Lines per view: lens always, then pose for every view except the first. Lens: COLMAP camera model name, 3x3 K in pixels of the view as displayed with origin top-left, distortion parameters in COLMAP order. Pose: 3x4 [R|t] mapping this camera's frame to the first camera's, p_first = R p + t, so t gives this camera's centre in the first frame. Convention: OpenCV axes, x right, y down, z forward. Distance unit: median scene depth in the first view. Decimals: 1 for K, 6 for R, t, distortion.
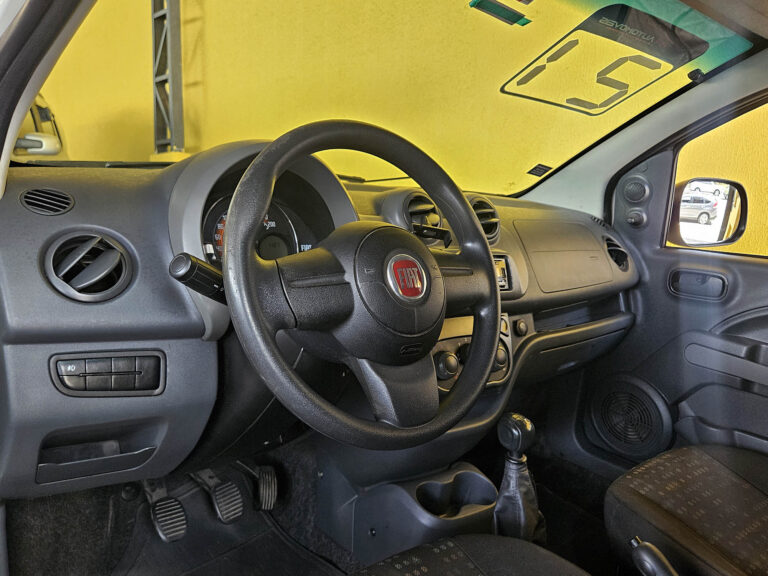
lens RADIAL K [[627.7, 0, 384.0], [0, 627.7, 288.0], [0, 0, 1]] dist [0.012060, -0.001736]
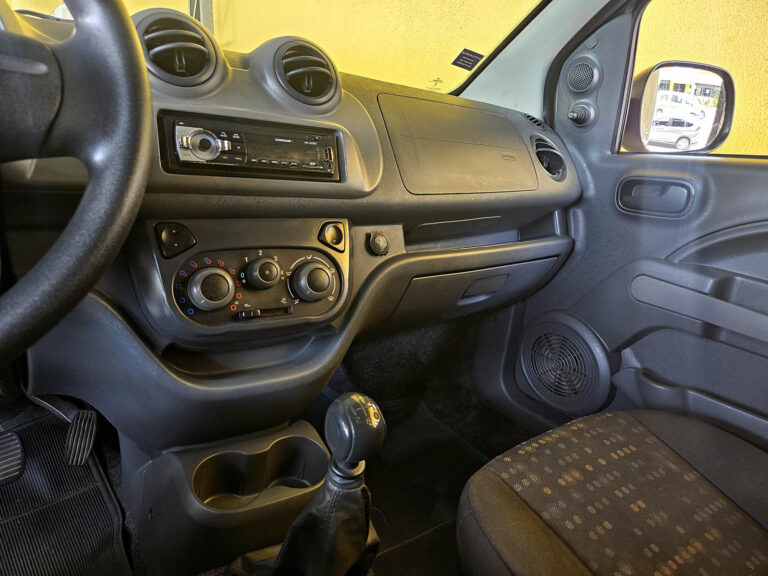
lens RADIAL K [[506.6, 0, 384.0], [0, 506.6, 288.0], [0, 0, 1]] dist [0.017369, -0.002576]
pose [[0.995578, 0.022554, -0.091192, 0.226883], [-0.013737, 0.995269, 0.096181, 0.047194], [0.092929, -0.094503, 0.991178, 0.343776]]
